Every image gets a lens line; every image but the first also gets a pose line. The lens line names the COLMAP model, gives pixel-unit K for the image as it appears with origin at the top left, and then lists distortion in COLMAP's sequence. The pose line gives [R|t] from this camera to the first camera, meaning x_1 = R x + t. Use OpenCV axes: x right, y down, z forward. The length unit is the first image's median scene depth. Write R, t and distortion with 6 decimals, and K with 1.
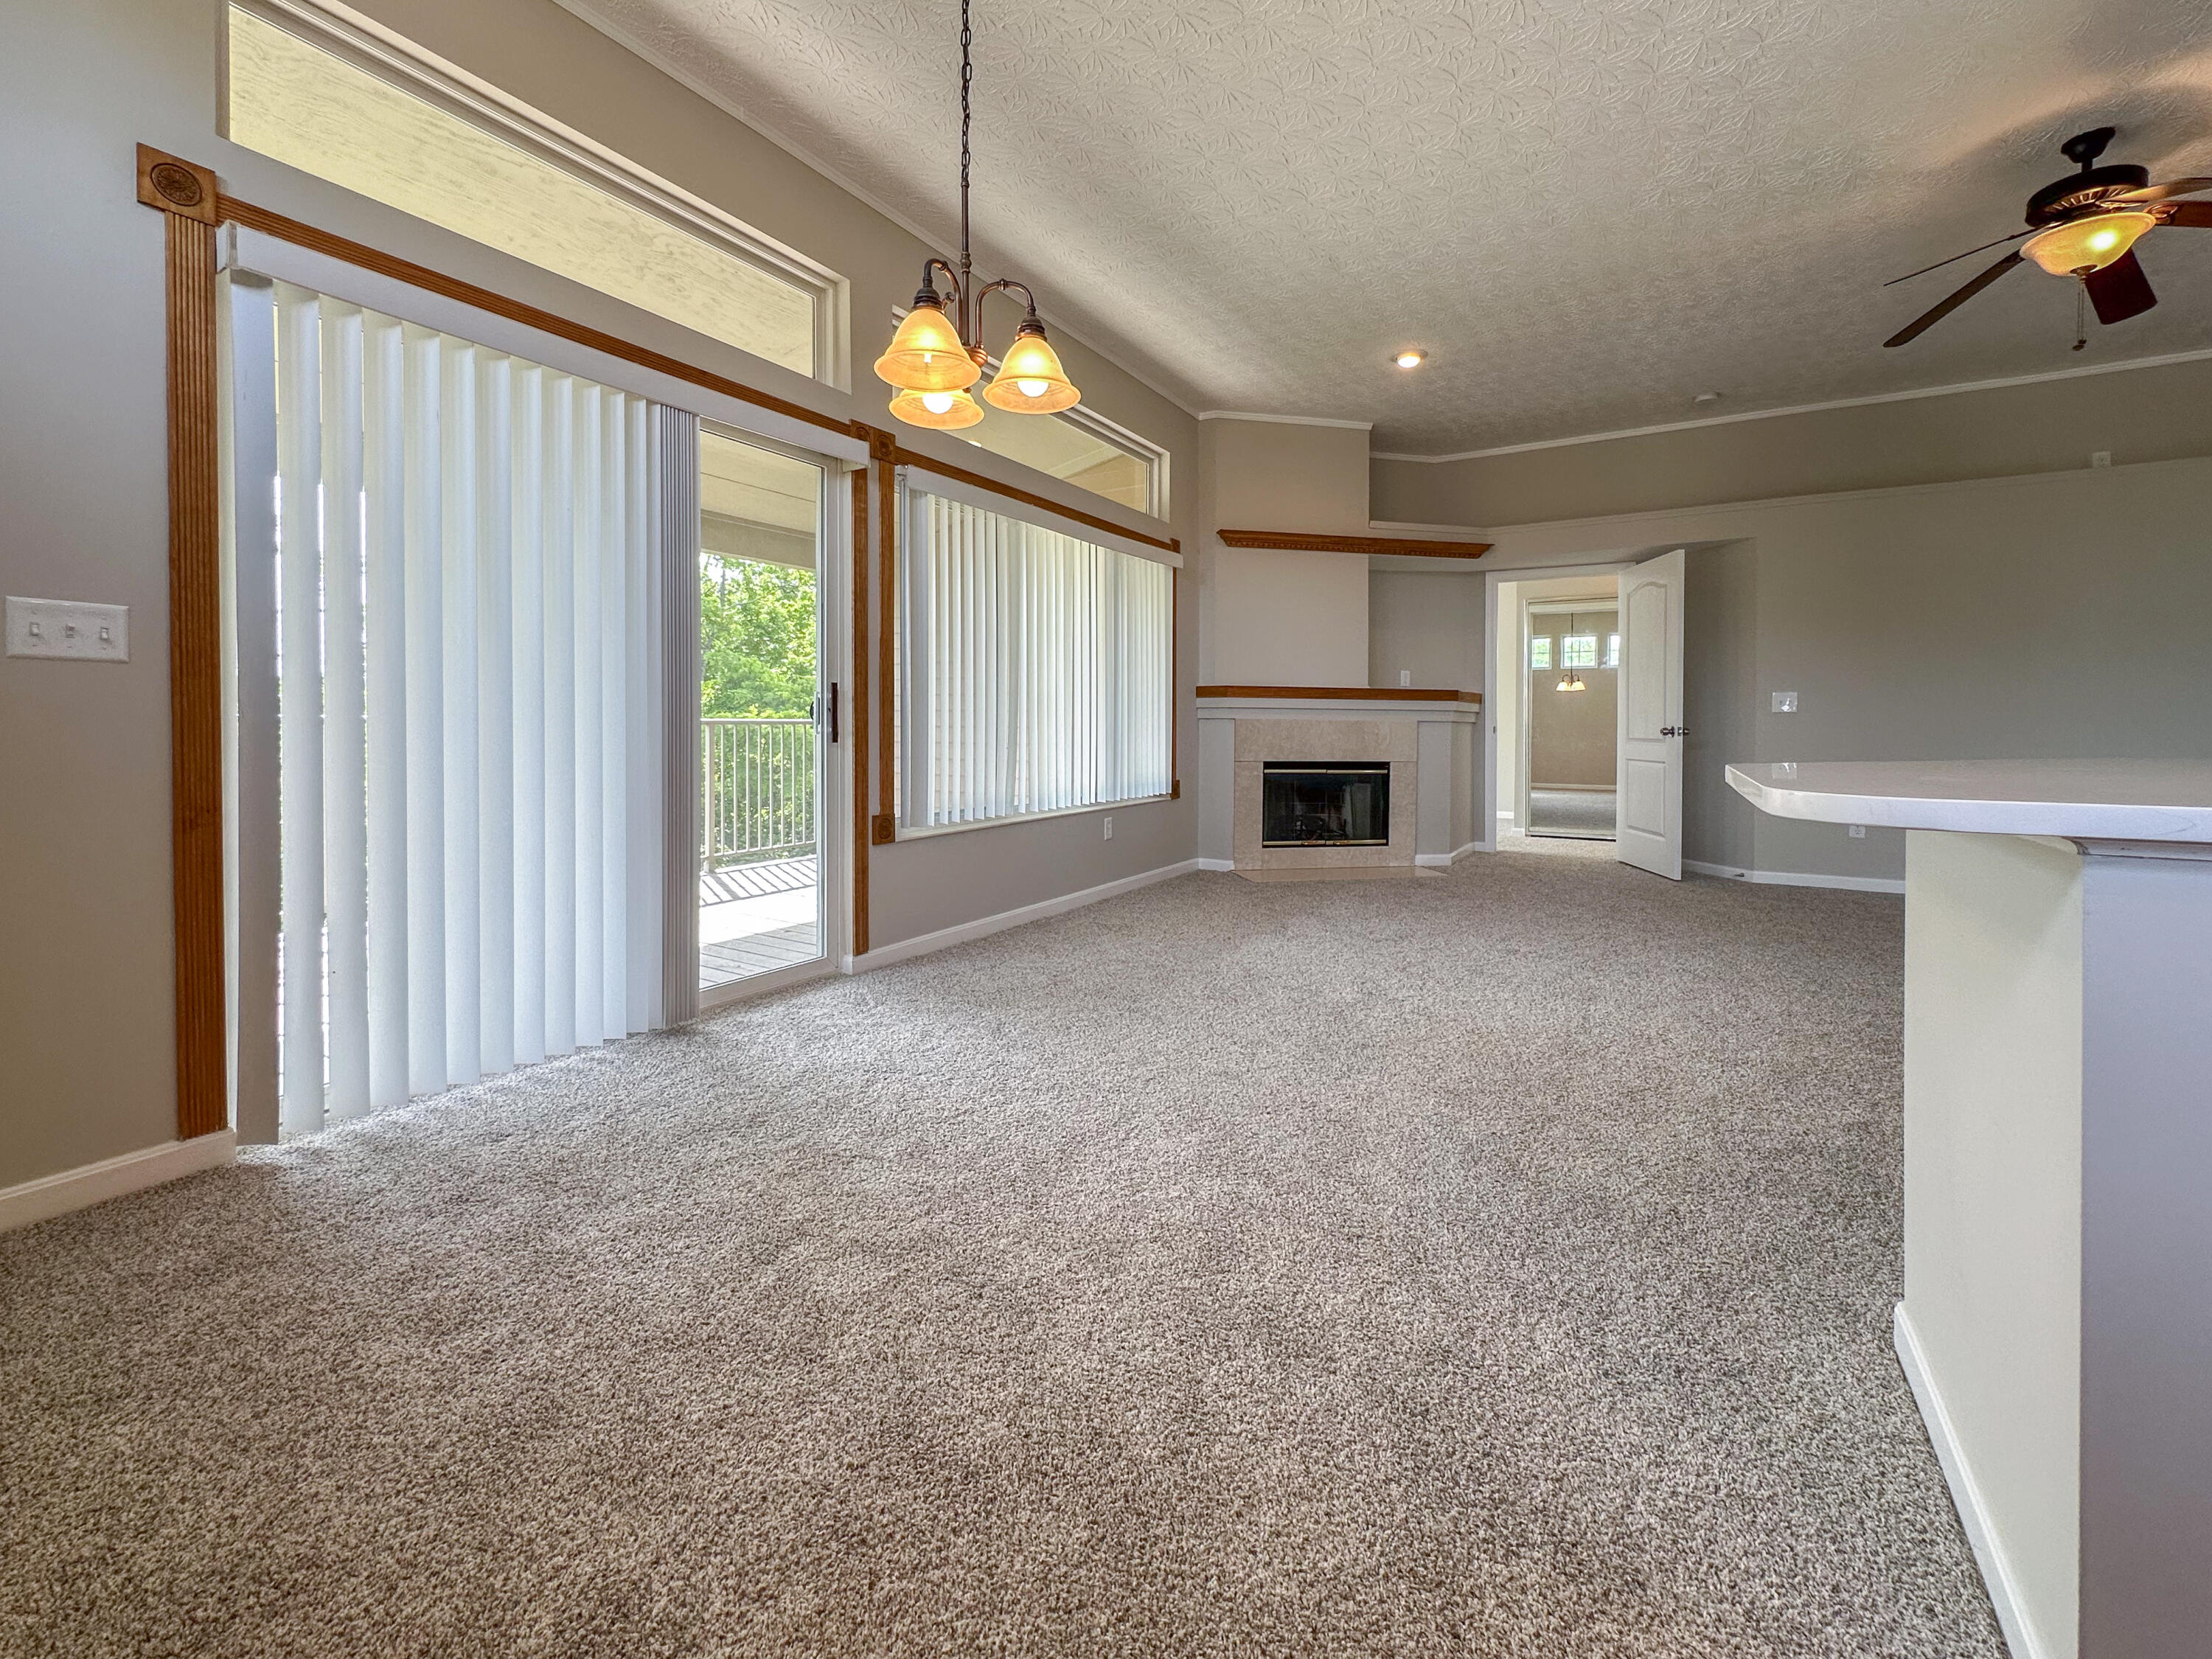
lens RADIAL K [[936.4, 0, 1115.7], [0, 936.4, 732.2], [0, 0, 1]] dist [0.000407, -0.000445]
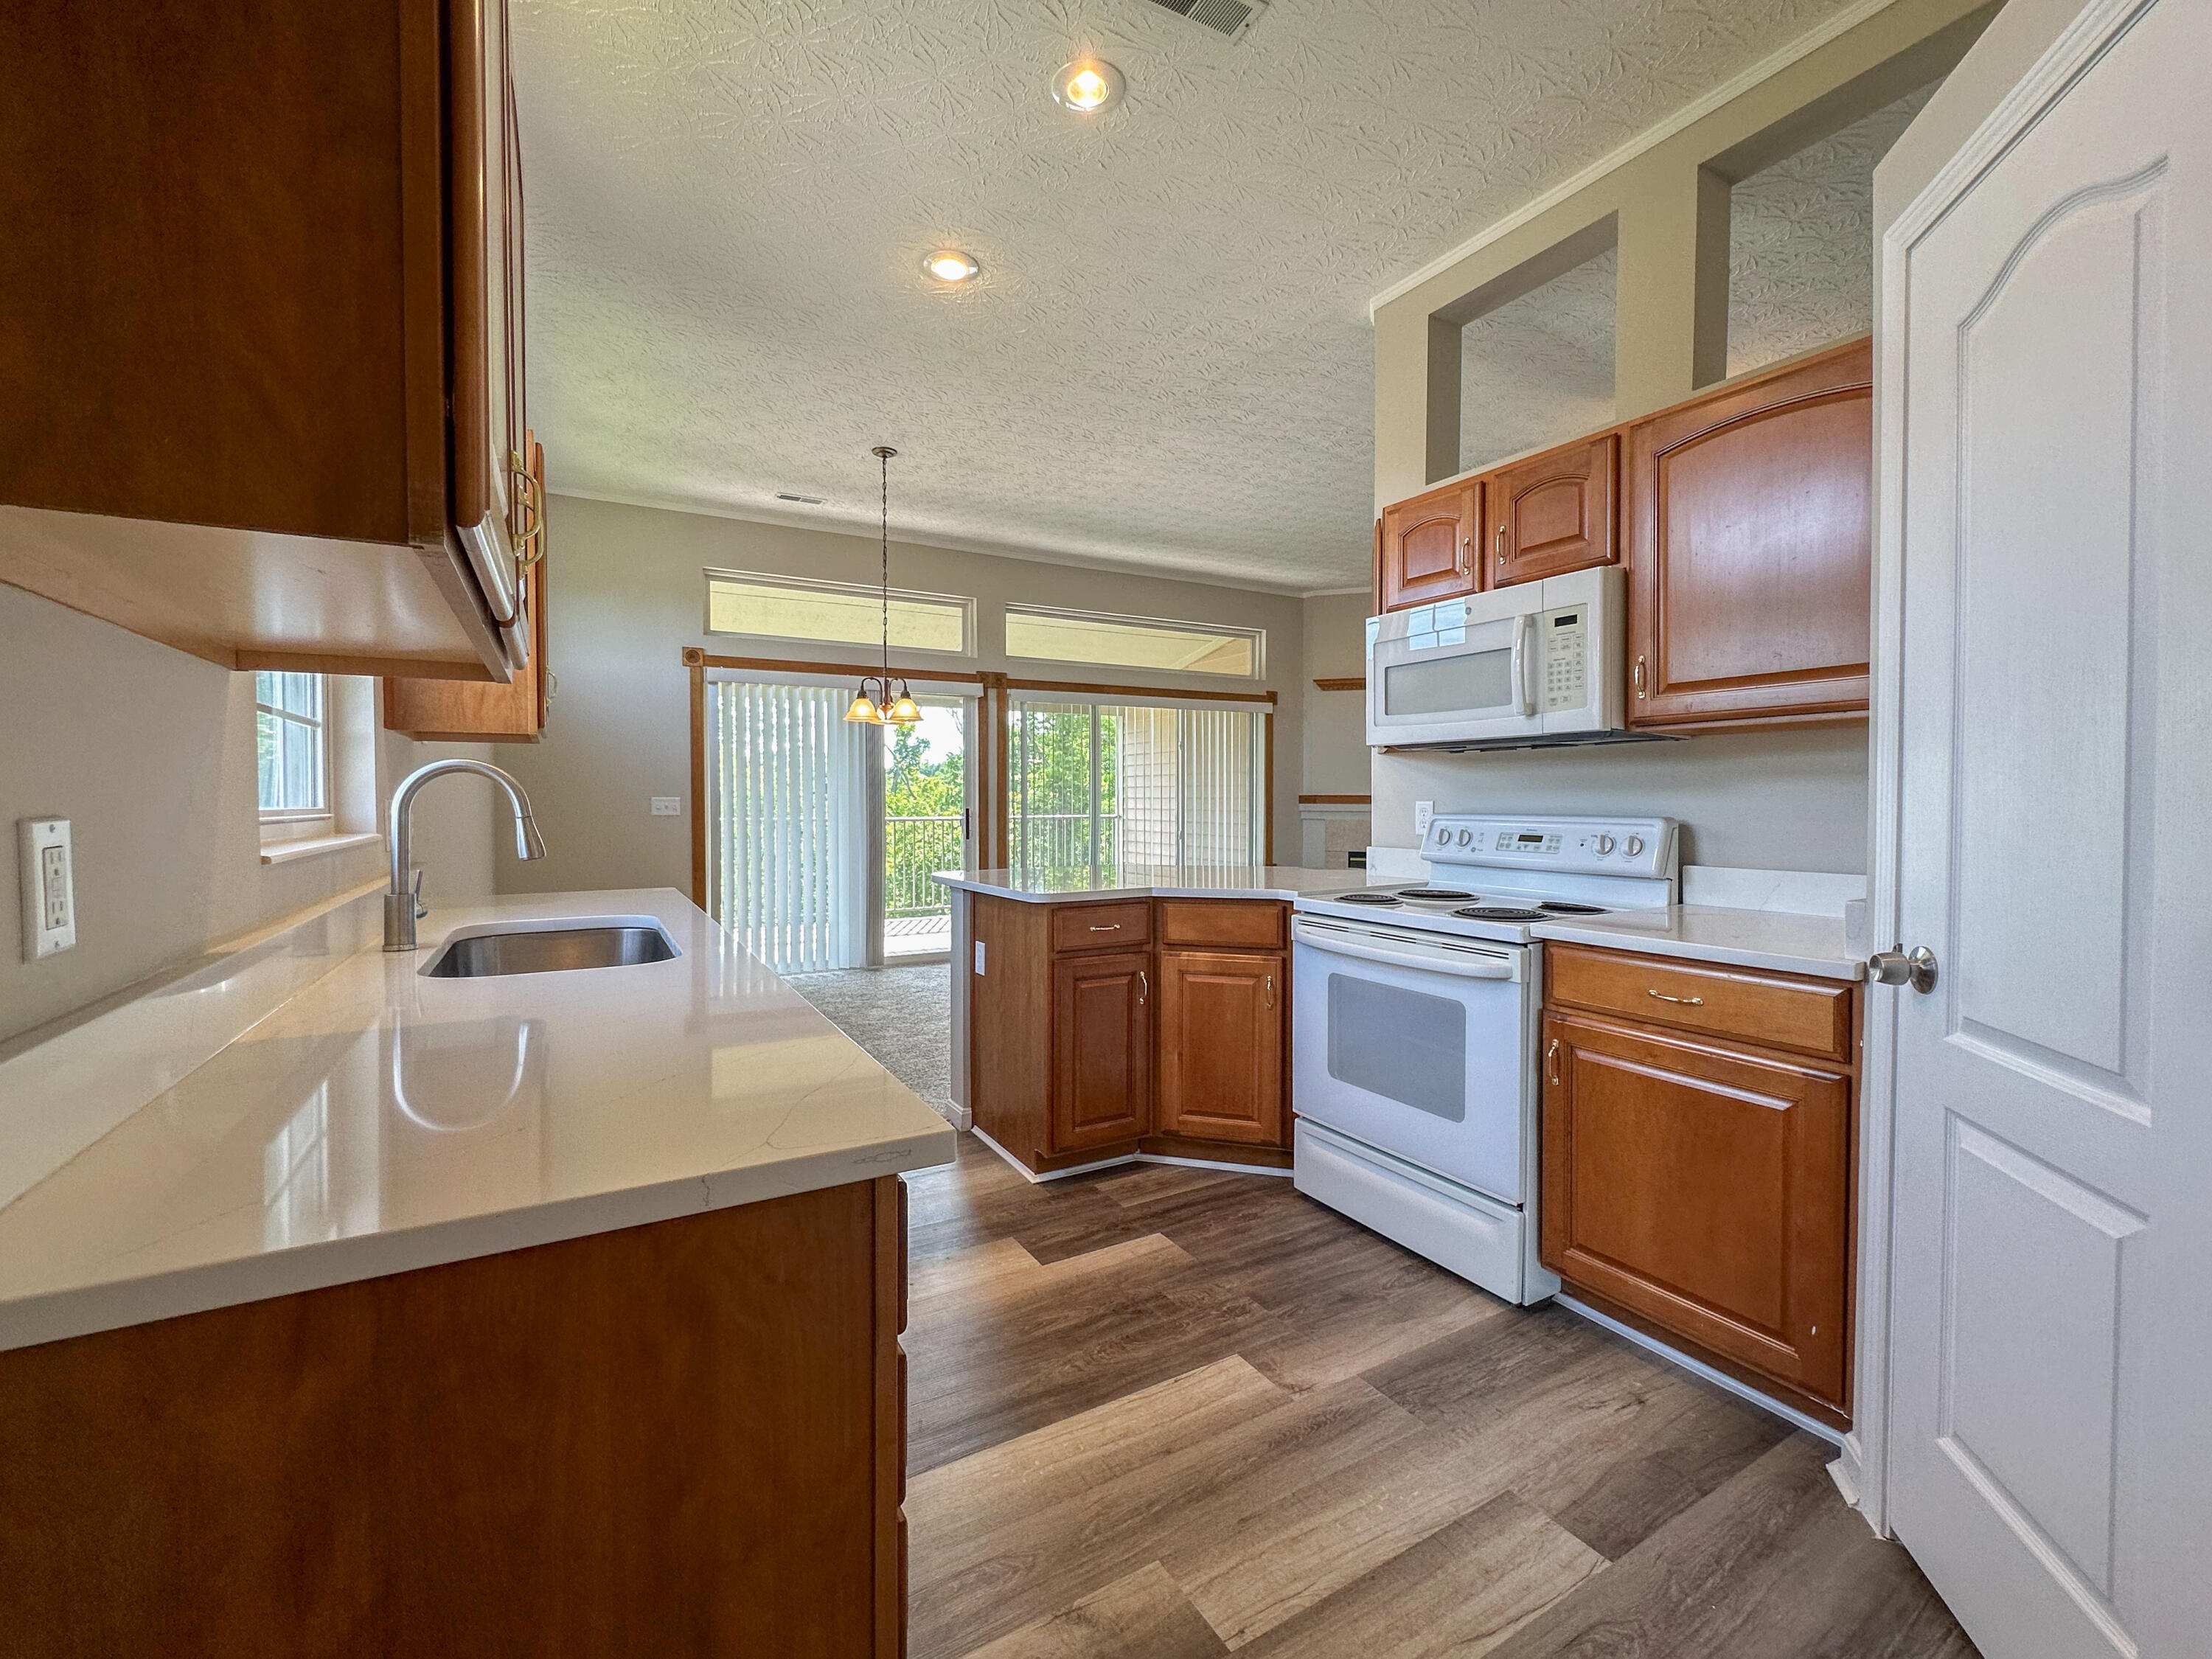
lens RADIAL K [[960.9, 0, 1167.0], [0, 960.9, 817.9], [0, 0, 1]] dist [-0.010712, 0.000254]
pose [[0.884940, 0.012324, -0.465541, 0.663060], [-0.004504, 0.999830, 0.017907, -0.047610], [0.465682, -0.013750, 0.884845, -0.379636]]
